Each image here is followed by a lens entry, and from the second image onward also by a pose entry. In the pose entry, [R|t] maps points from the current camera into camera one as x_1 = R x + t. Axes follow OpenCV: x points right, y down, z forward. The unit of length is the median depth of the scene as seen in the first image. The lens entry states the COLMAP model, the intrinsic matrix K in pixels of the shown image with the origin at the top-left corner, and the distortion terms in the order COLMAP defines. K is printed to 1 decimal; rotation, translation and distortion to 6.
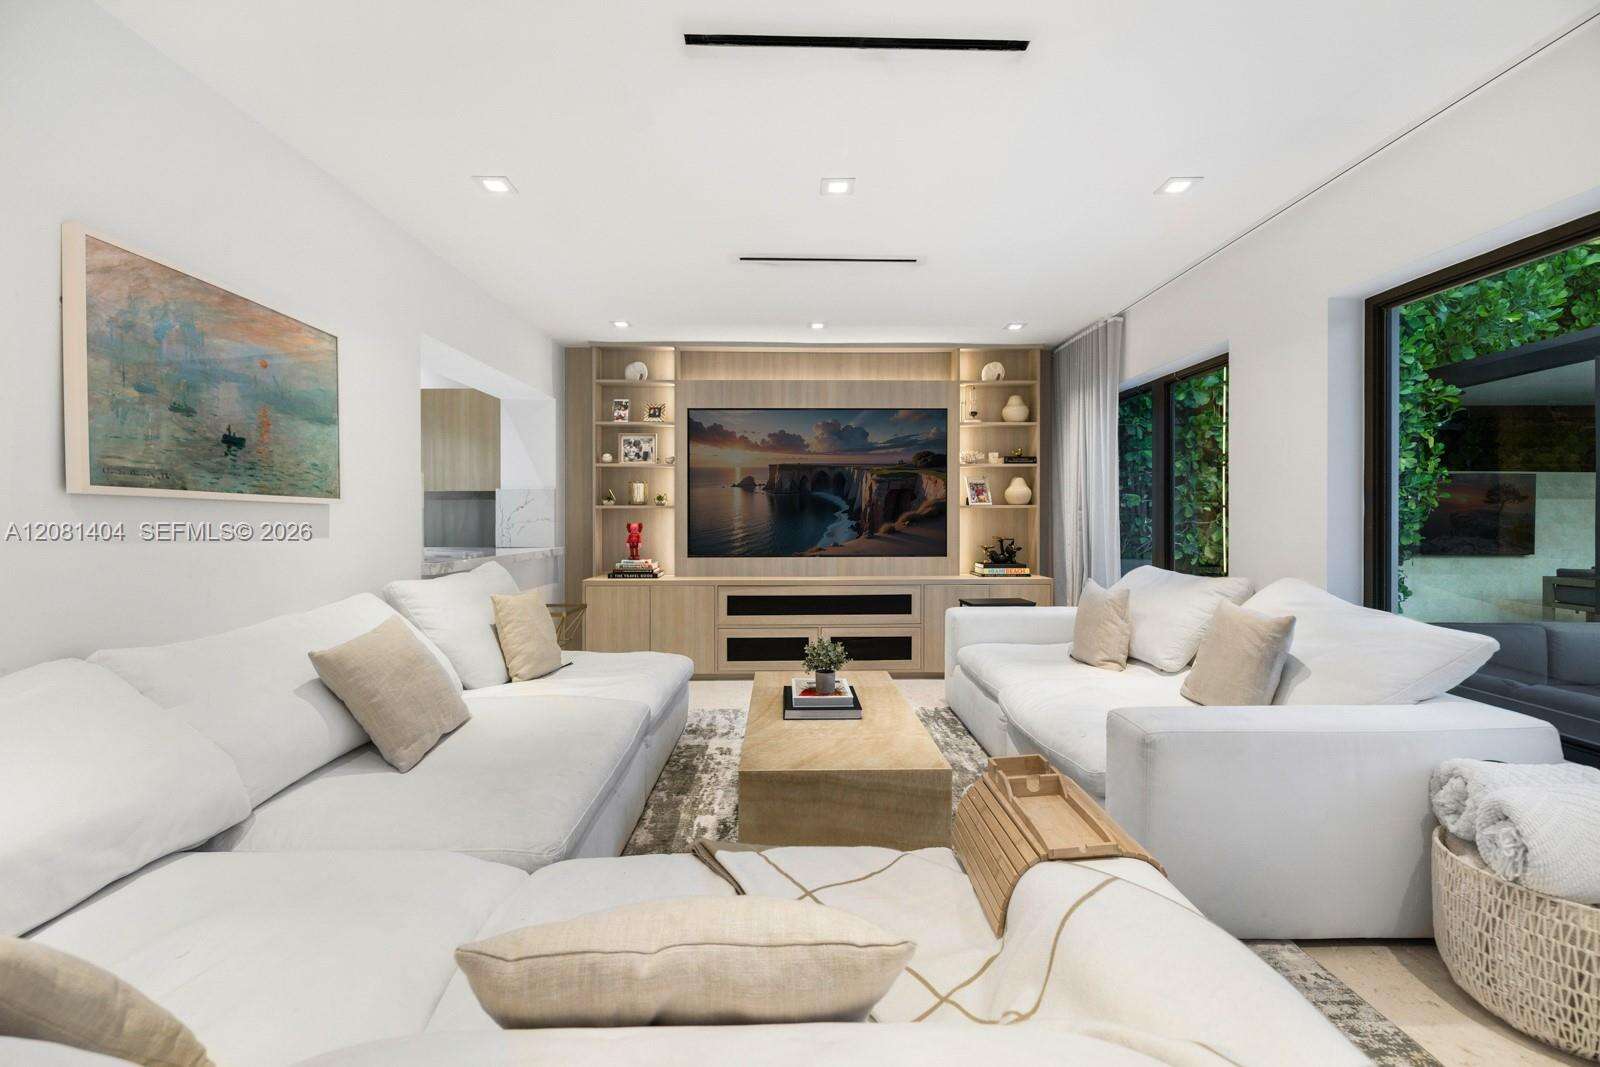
lens RADIAL K [[693.6, 0, 811.6], [0, 693.6, 519.5], [0, 0, 1]] dist [0.003006, -0.000982]
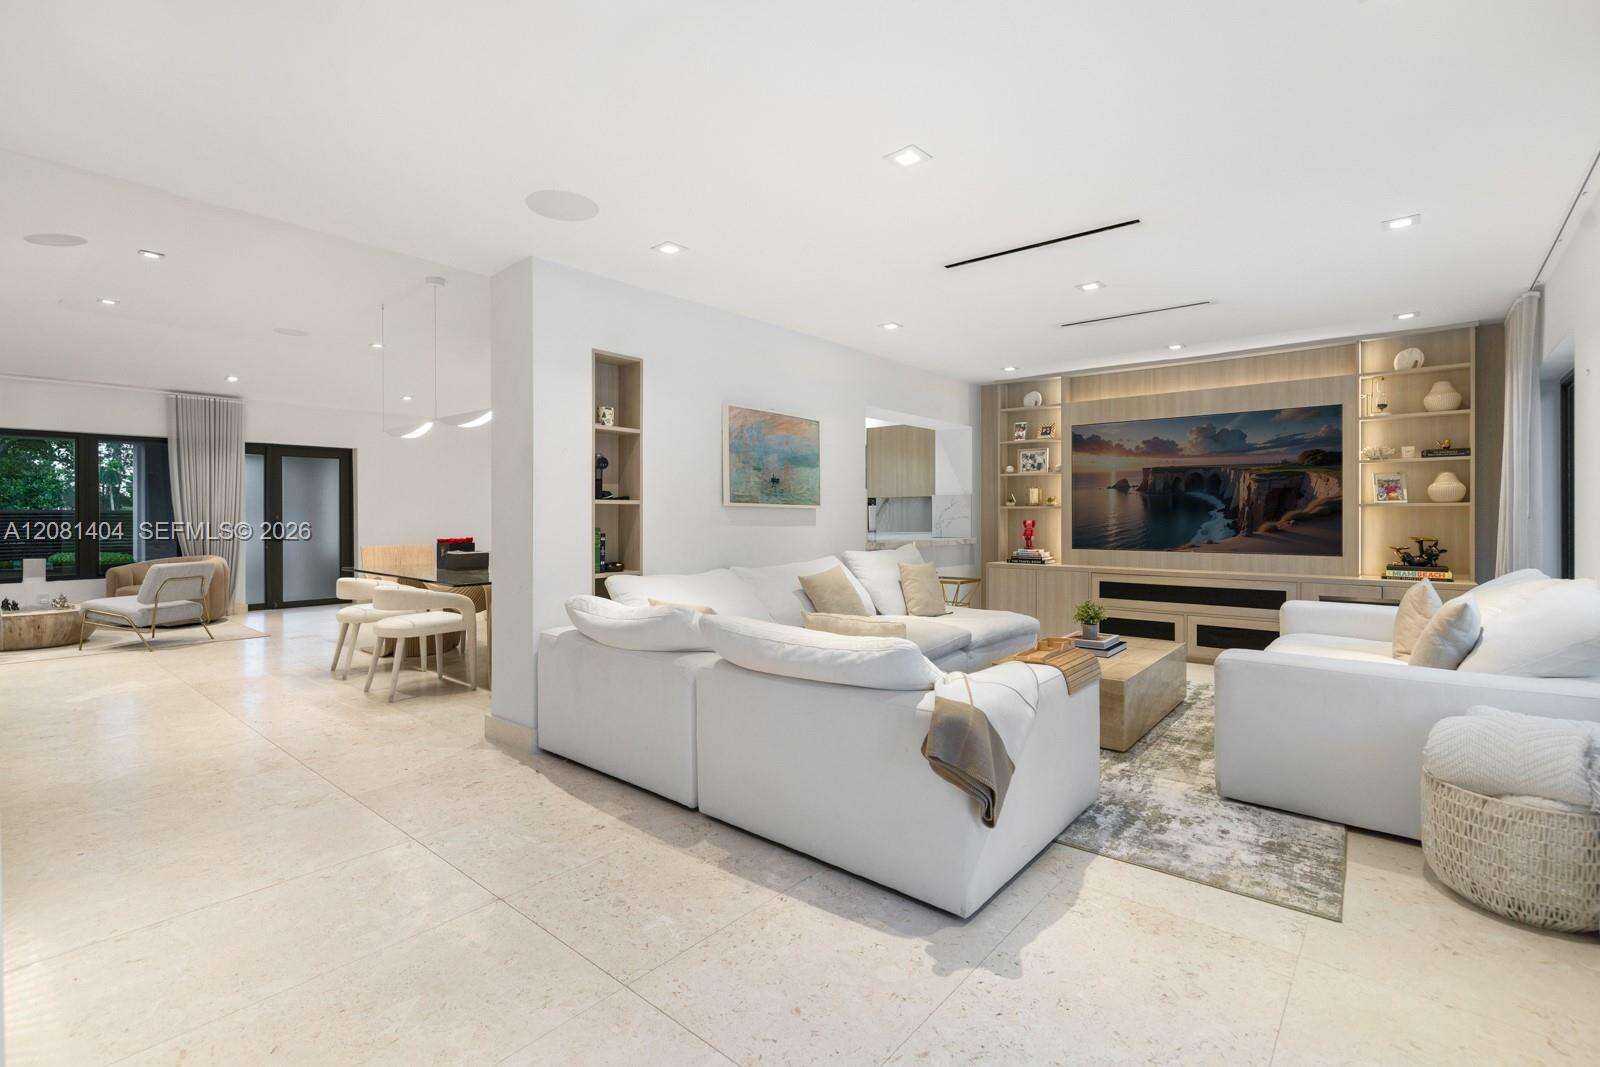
lens RADIAL K [[693.6, 0, 798.6], [0, 693.6, 520.3], [0, 0, 1]] dist [0.003006, -0.000982]
pose [[0.763417, 0.006134, -0.645877, 0.242855], [-0.003536, 0.999980, 0.005318, 0.000368], [0.645897, -0.001776, 0.763423, -0.237304]]
